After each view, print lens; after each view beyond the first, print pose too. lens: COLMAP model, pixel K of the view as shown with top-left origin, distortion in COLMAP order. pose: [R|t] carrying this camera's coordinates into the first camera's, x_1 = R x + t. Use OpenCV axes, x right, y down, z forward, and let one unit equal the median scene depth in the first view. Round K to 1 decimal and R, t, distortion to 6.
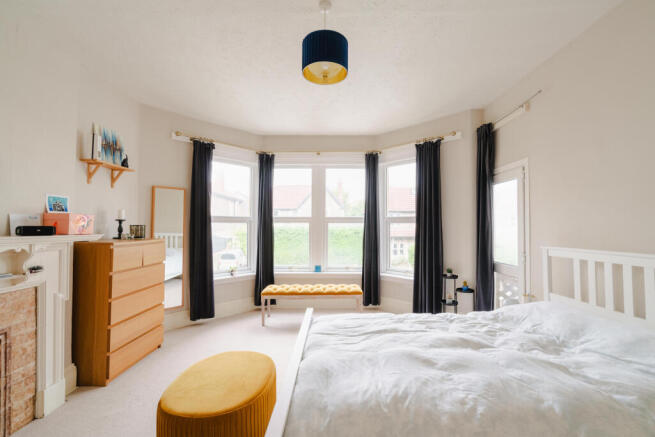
lens RADIAL K [[296.7, 0, 326.8], [0, 296.7, 225.4], [0, 0, 1]] dist [-0.000379, 0.000775]
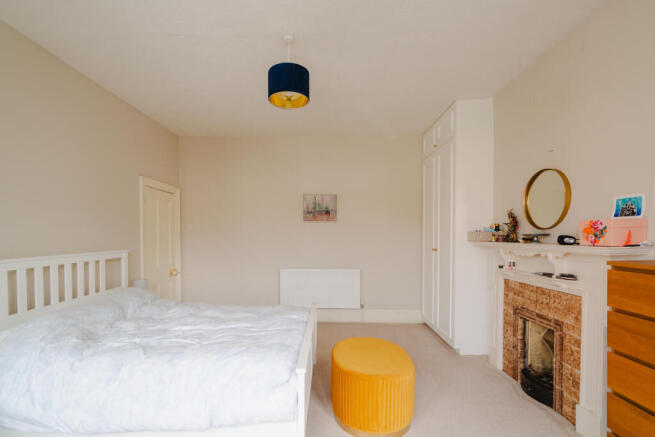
lens RADIAL K [[306.3, 0, 328.3], [0, 306.3, 234.4], [0, 0, 1]] dist [-0.000554, 0.000157]
pose [[-0.999818, -0.000968, -0.019069, -0.078732], [-0.000804, 0.999963, -0.008608, 0.005773], [0.019077, -0.008591, -0.999781, 1.320510]]
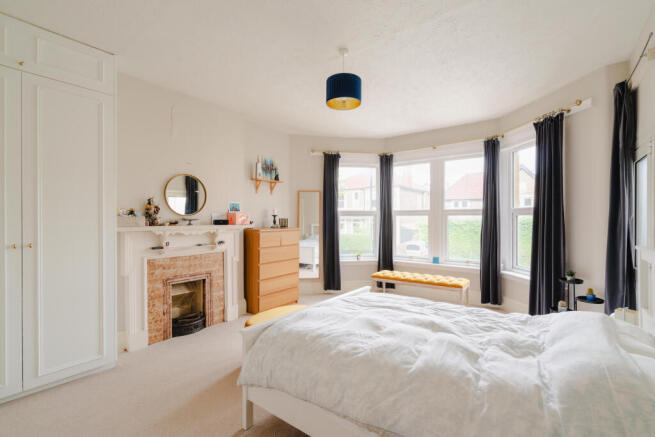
lens RADIAL K [[296.7, 0, 326.8], [0, 296.7, 225.4], [0, 0, 1]] dist [-0.000379, 0.000775]
pose [[0.797187, 0.012202, -0.603610, 0.442795], [0.005011, 0.999628, 0.026826, -0.005536], [0.603712, -0.024410, 0.796829, -0.063145]]
